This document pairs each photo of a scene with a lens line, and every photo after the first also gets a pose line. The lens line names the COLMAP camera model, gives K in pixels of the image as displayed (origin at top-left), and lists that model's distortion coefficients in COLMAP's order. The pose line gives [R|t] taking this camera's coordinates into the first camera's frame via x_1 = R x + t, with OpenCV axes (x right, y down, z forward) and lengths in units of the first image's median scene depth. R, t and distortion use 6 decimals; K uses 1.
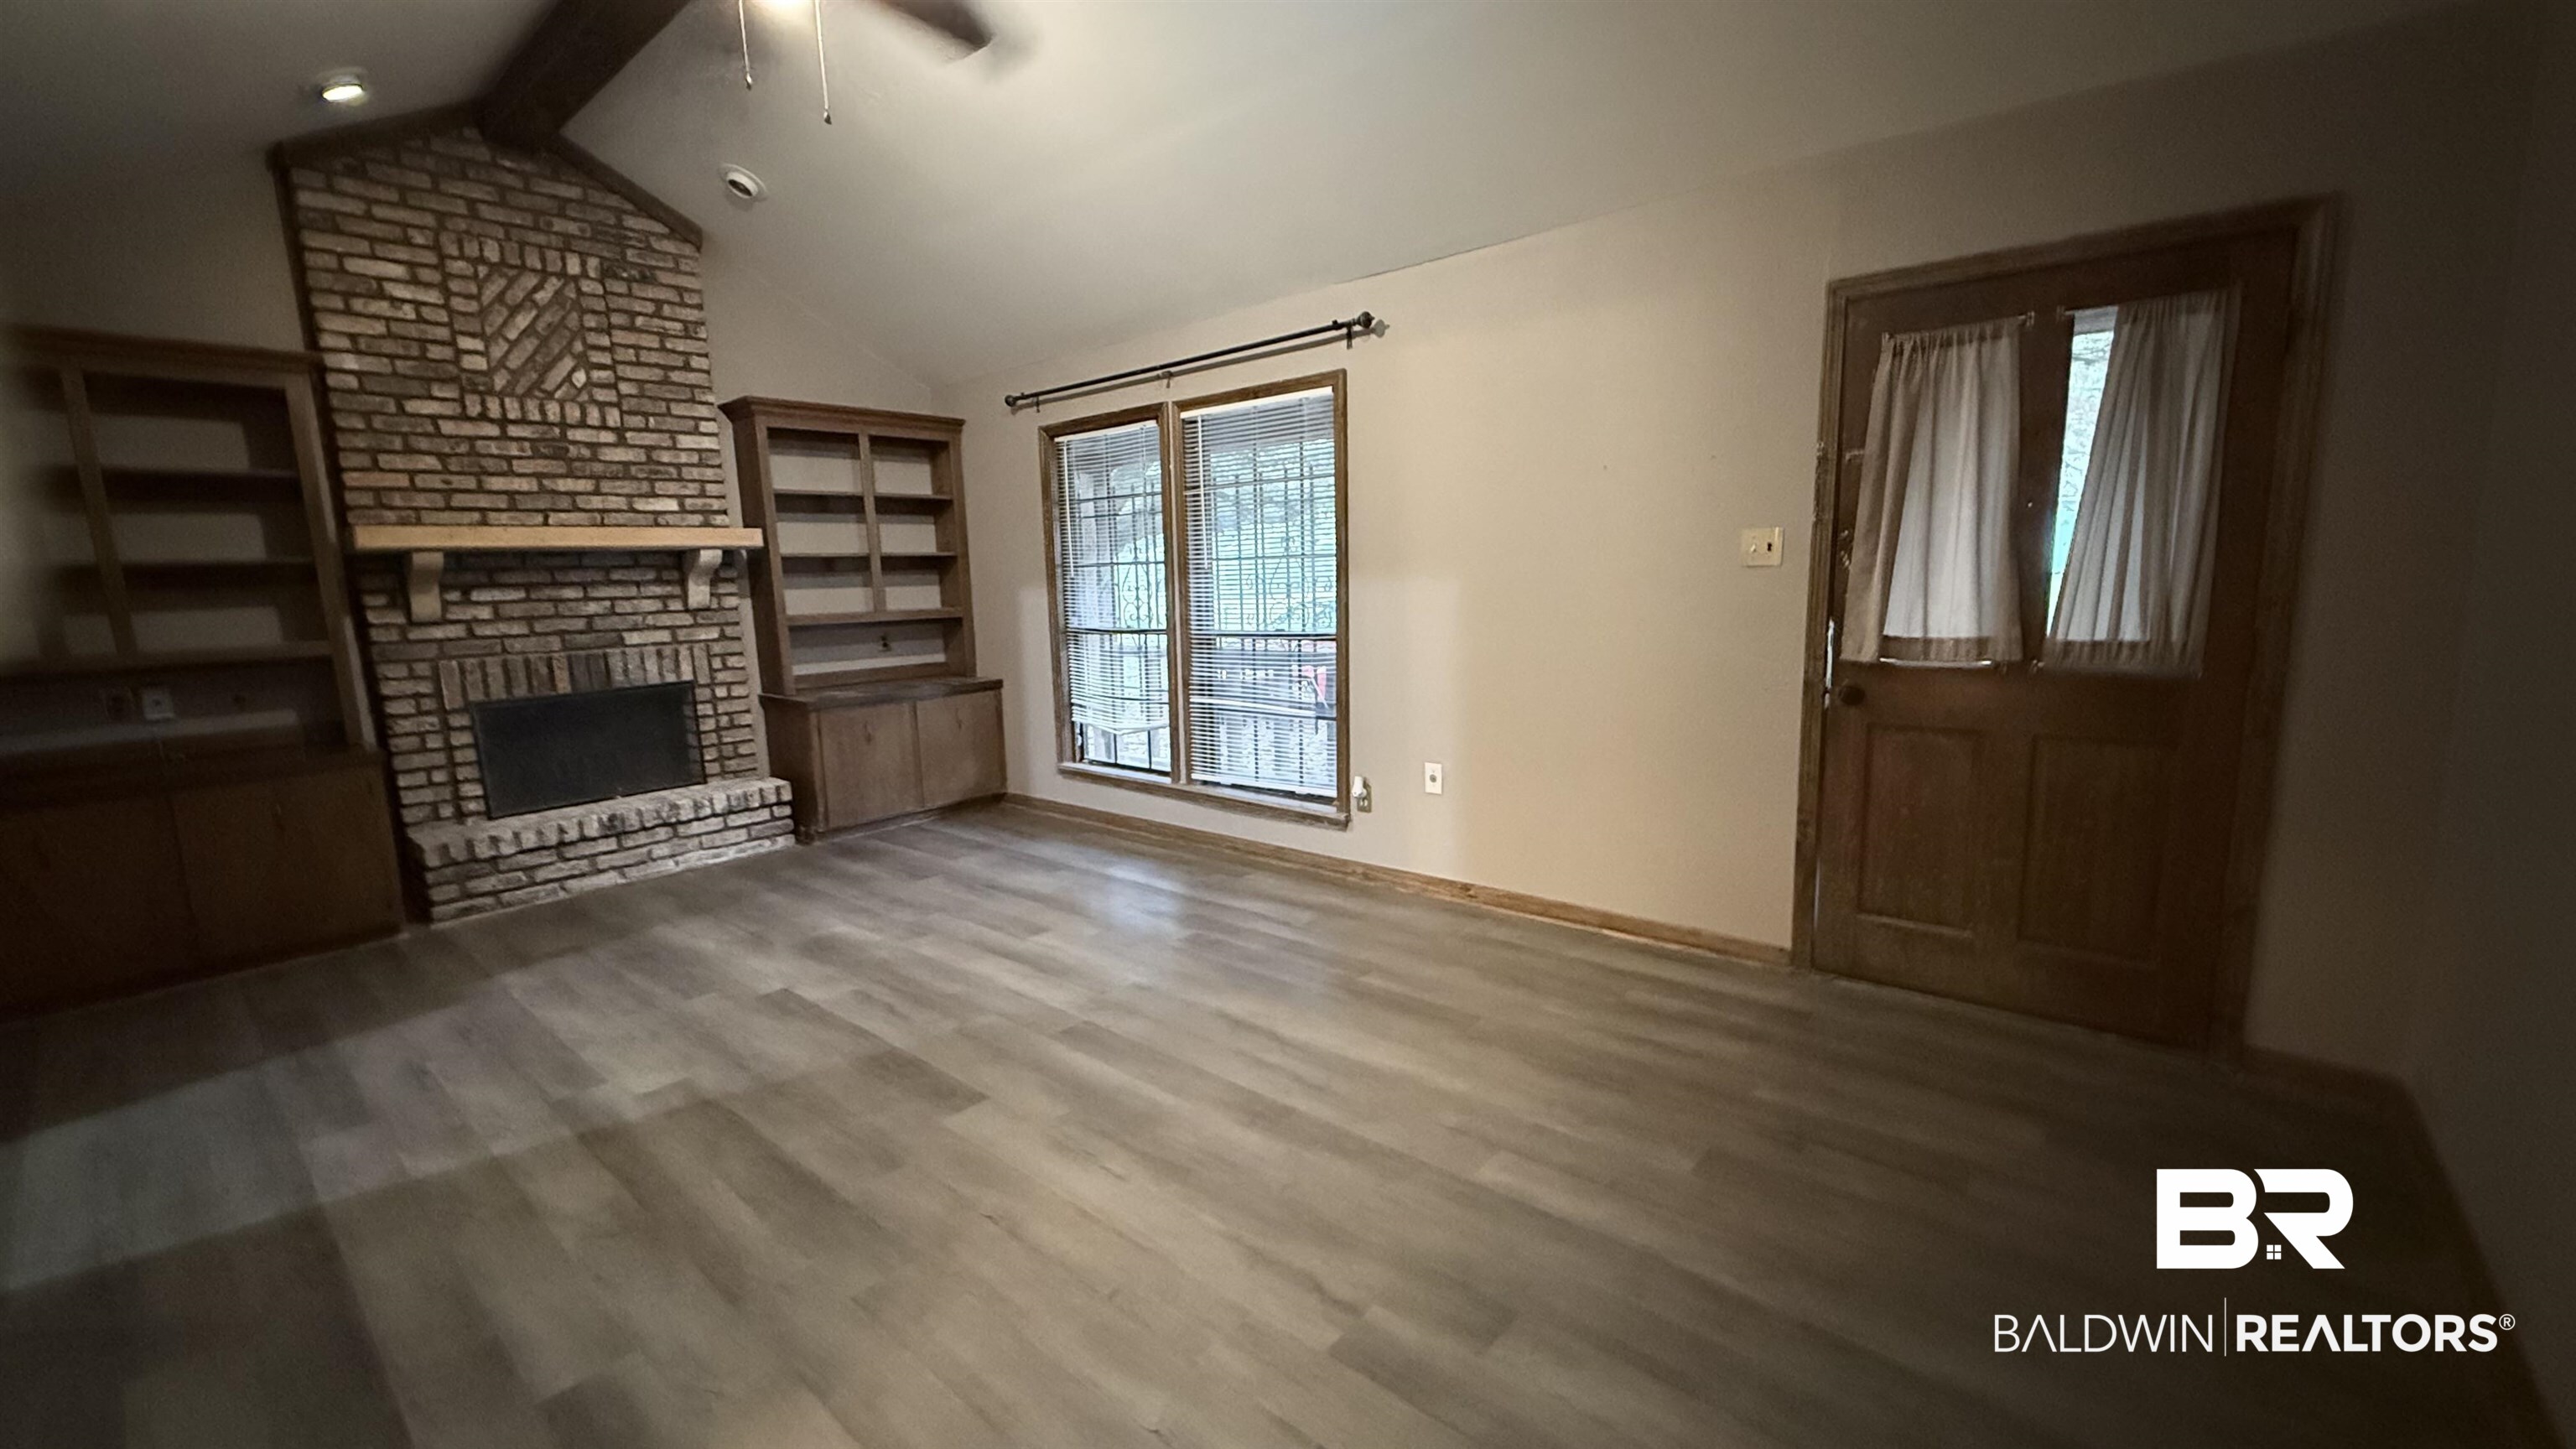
lens RADIAL K [[1026.3, 0, 1293.7], [0, 1026.3, 738.2], [0, 0, 1]] dist [0.003999, -0.000842]
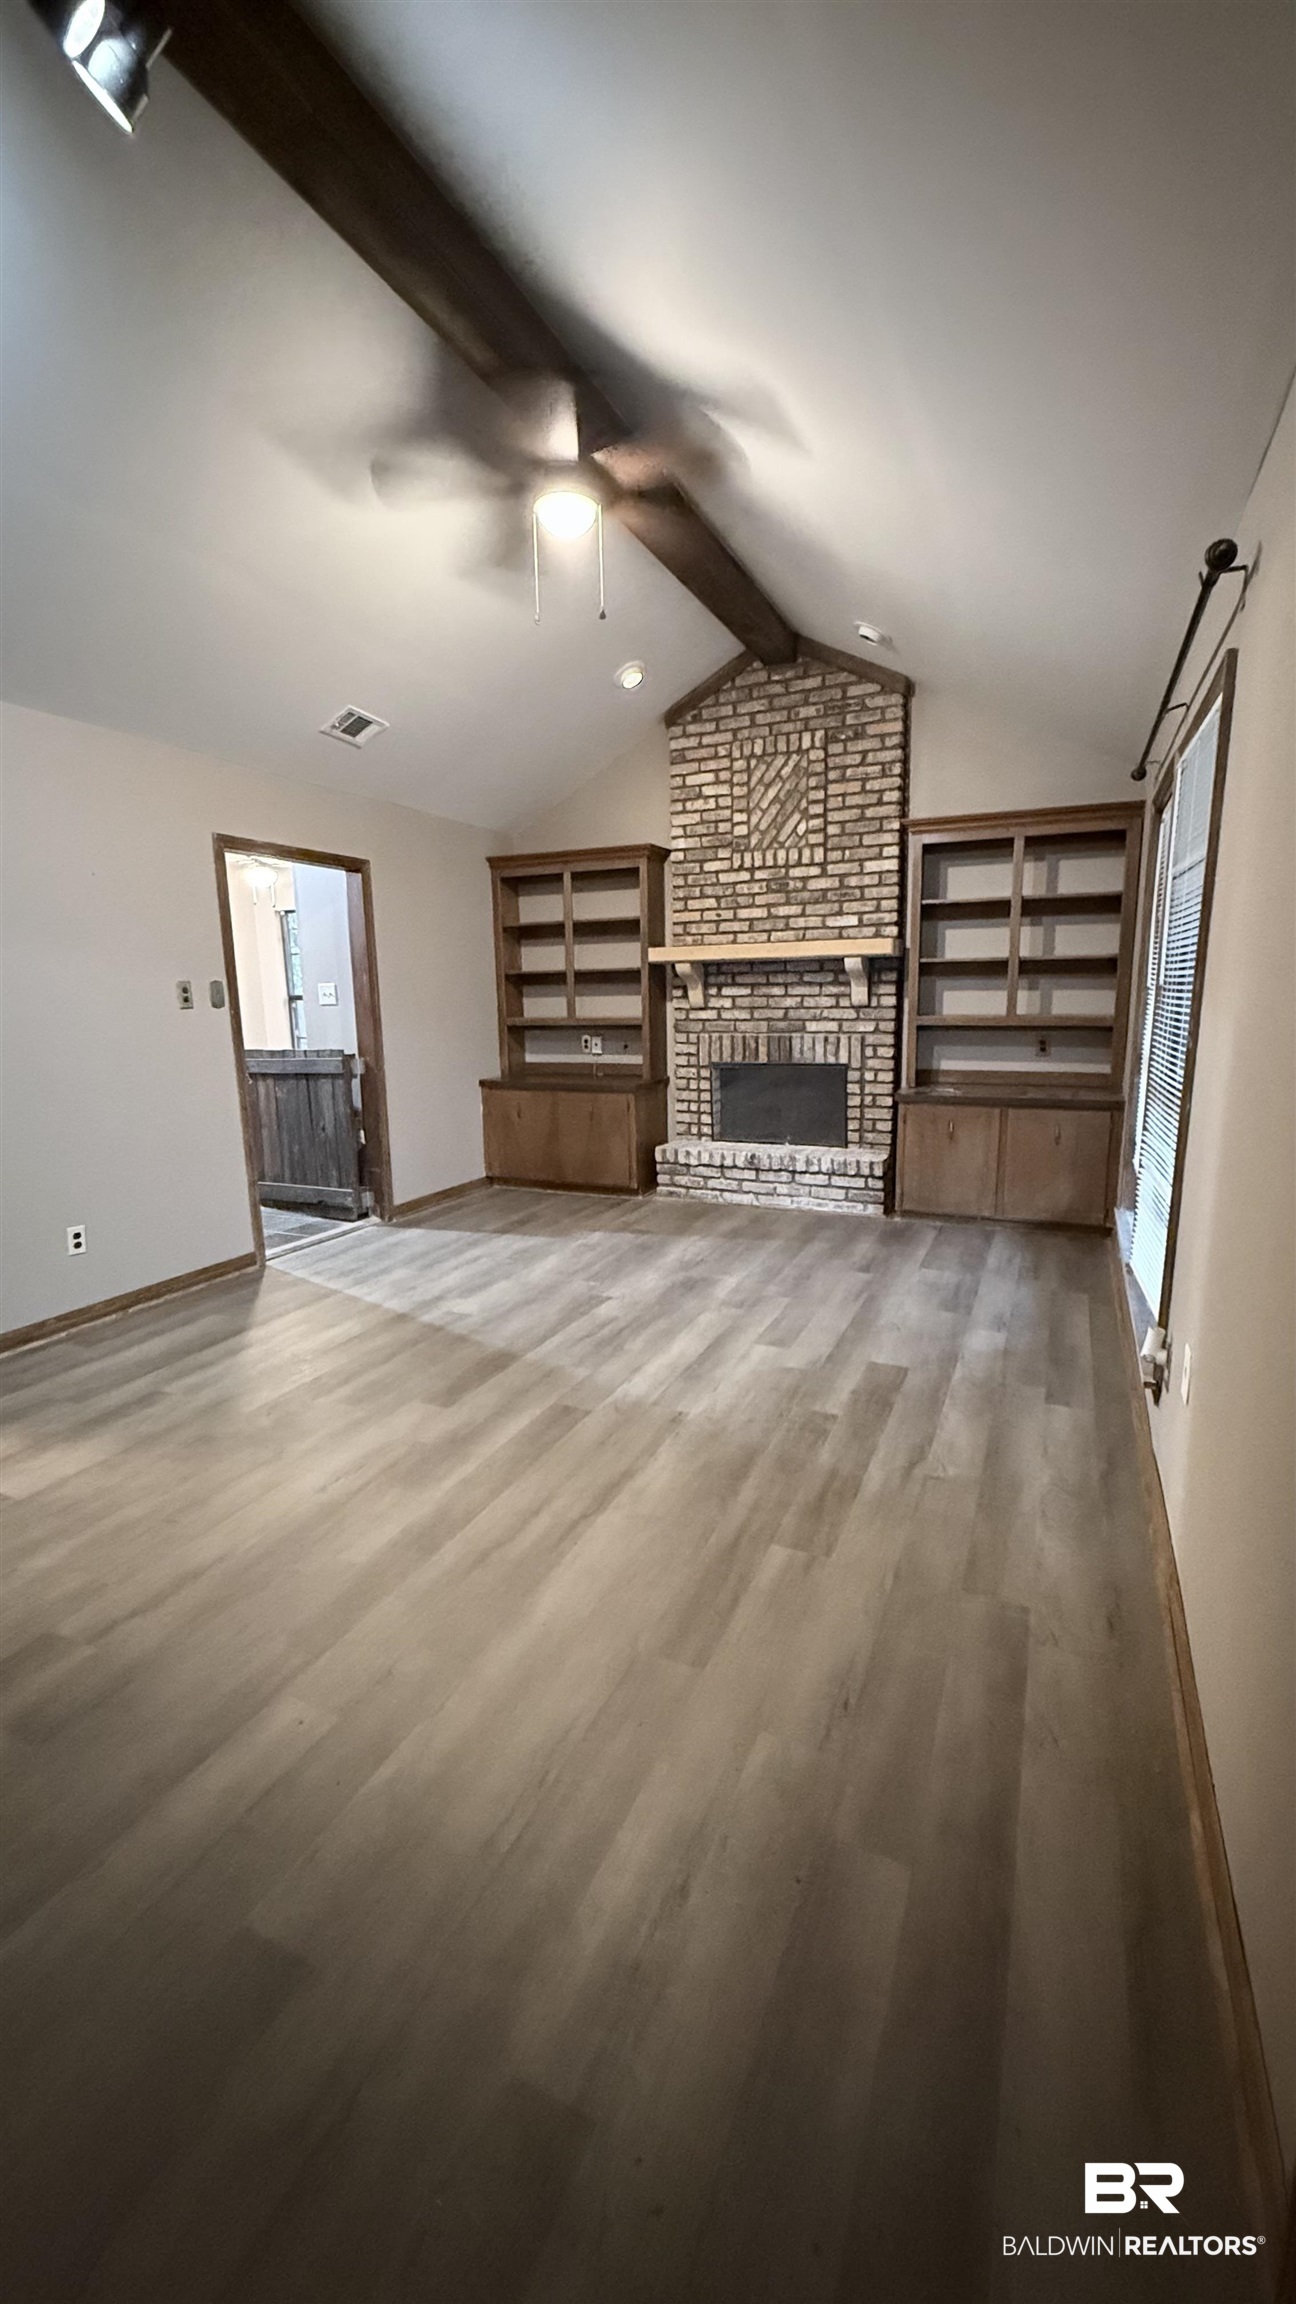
lens RADIAL K [[917.9, 0, 655.9], [0, 917.9, 1153.6], [0, 0, 1]] dist [0.003999, -0.000842]
pose [[0.278726, 0.193916, -0.940589, 0.460674], [-0.149840, 0.976189, 0.156853, -0.100935], [0.948609, 0.097219, 0.301145, 0.520806]]
